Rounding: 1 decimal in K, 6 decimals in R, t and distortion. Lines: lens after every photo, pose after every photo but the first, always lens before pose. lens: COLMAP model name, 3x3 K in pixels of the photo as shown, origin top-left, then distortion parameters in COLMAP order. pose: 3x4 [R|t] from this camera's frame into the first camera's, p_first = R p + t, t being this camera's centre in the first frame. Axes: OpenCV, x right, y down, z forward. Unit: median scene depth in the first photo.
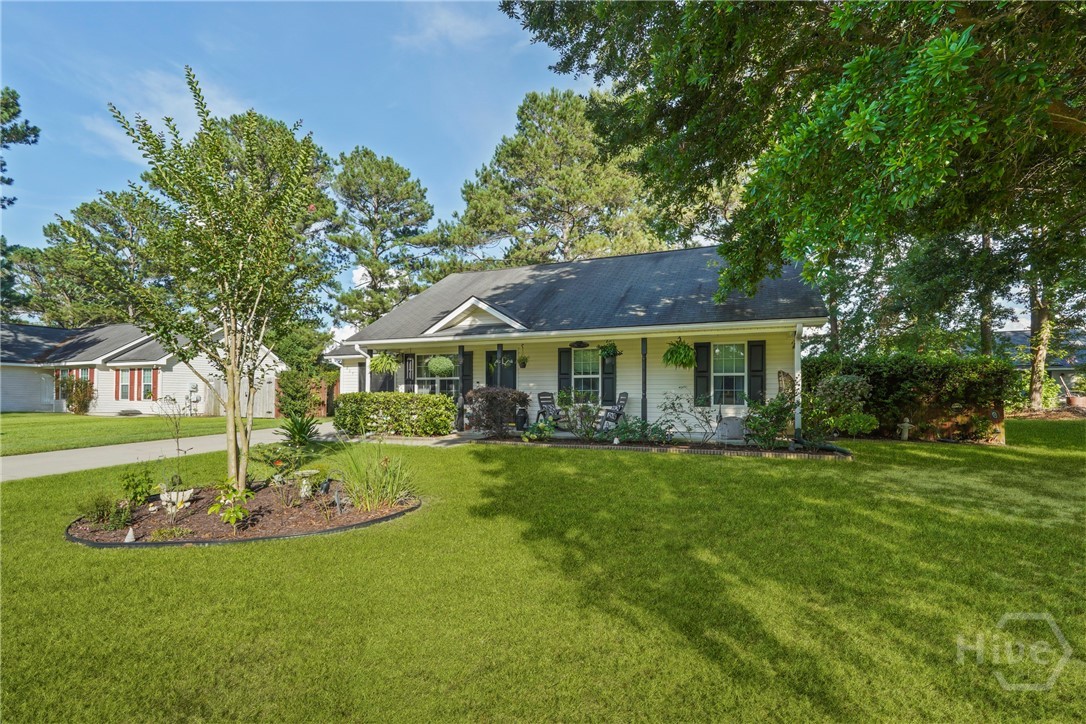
lens RADIAL K [[498.8, 0, 544.8], [0, 498.8, 387.8], [0, 0, 1]] dist [-0.009822, 0.000424]
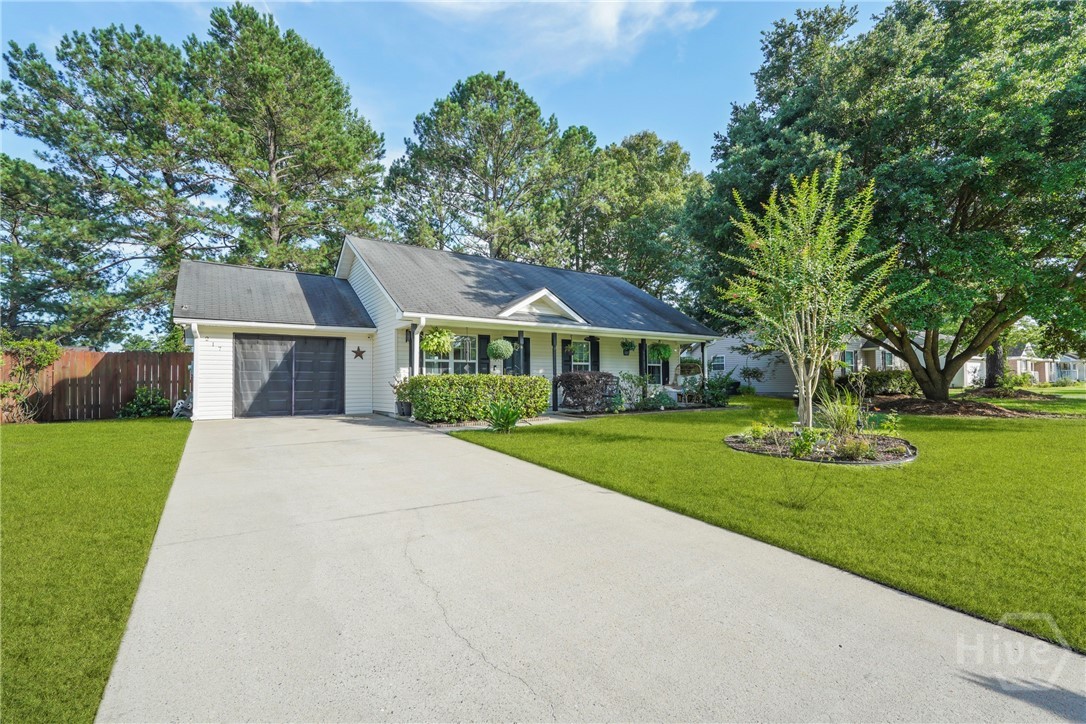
lens RADIAL K [[495.7, 0, 543.0], [0, 495.7, 362.0], [0, 0, 1]] dist [0.035251, 0.000423]
pose [[0.546568, 0.031192, 0.836833, -0.900536], [-0.000956, 0.999329, -0.036624, 0.017166], [-0.837414, 0.019217, 0.546231, 0.340187]]
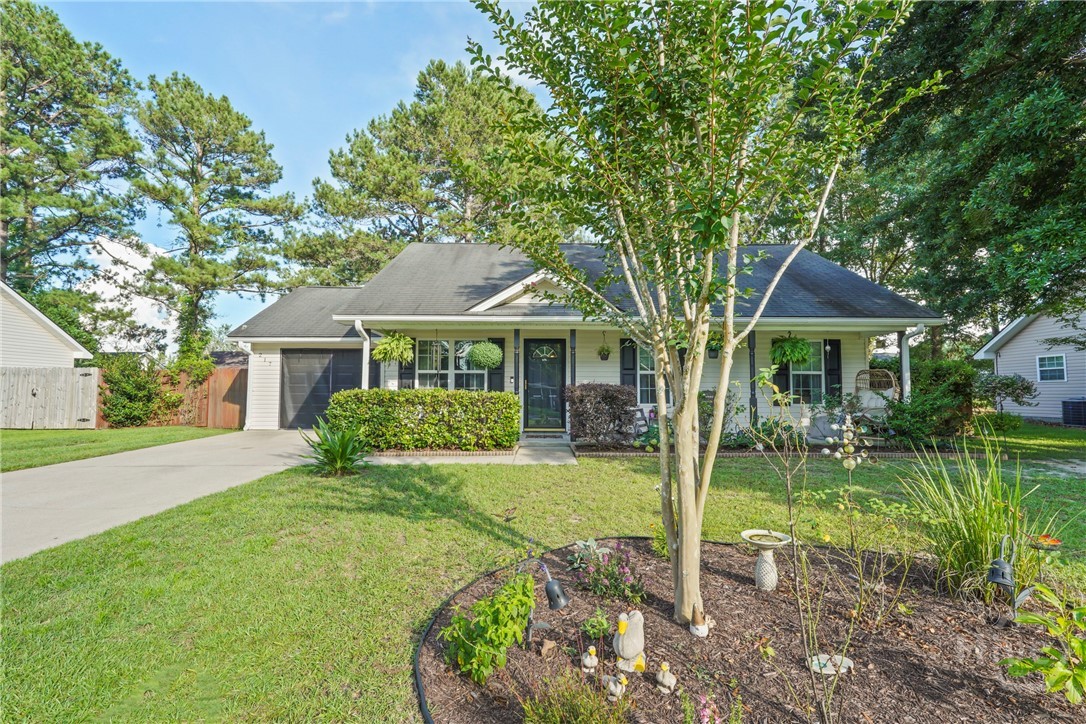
lens RADIAL K [[489.1, 0, 547.3], [0, 489.1, 371.0], [0, 0, 1]] dist [0.000457, 0.000372]
pose [[0.921113, 0.020213, 0.388769, -0.369023], [-0.006509, 0.999311, -0.036537, 0.006339], [-0.389240, 0.031124, 0.920610, 0.249001]]
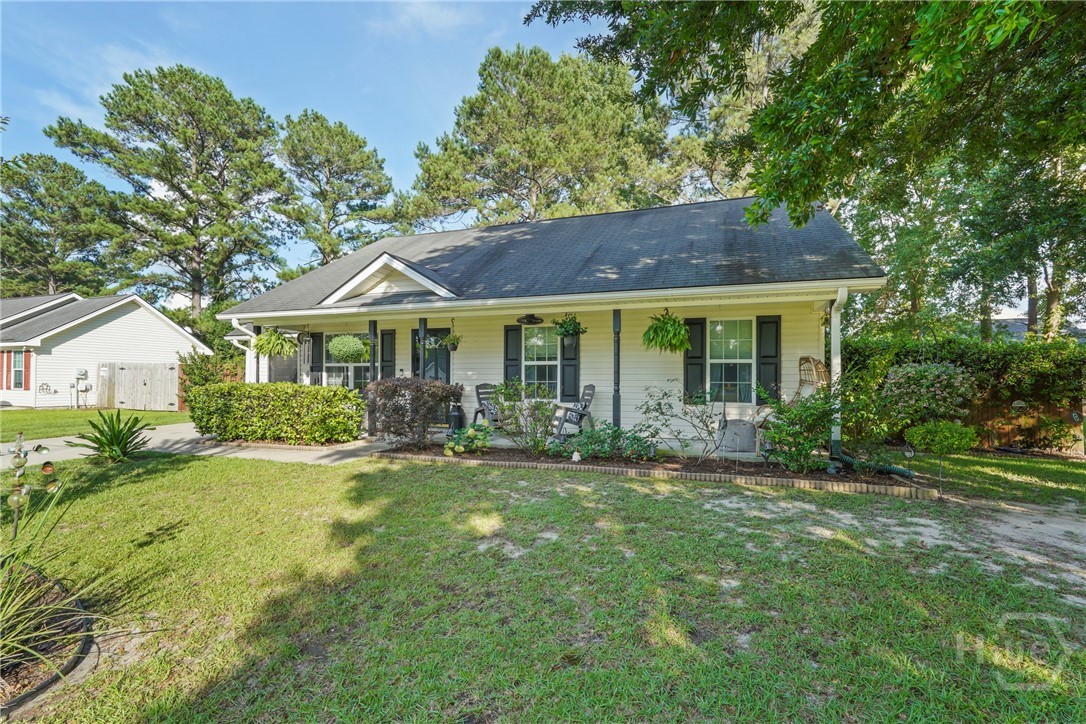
lens RADIAL K [[490.5, 0, 543.8], [0, 490.5, 376.4], [0, 0, 1]] dist [-0.003492, -0.000225]
pose [[0.998820, 0.004409, 0.048370, 0.045661], [-0.004570, 0.999984, 0.003216, -0.004360], [-0.048355, -0.003434, 0.998824, 0.226857]]
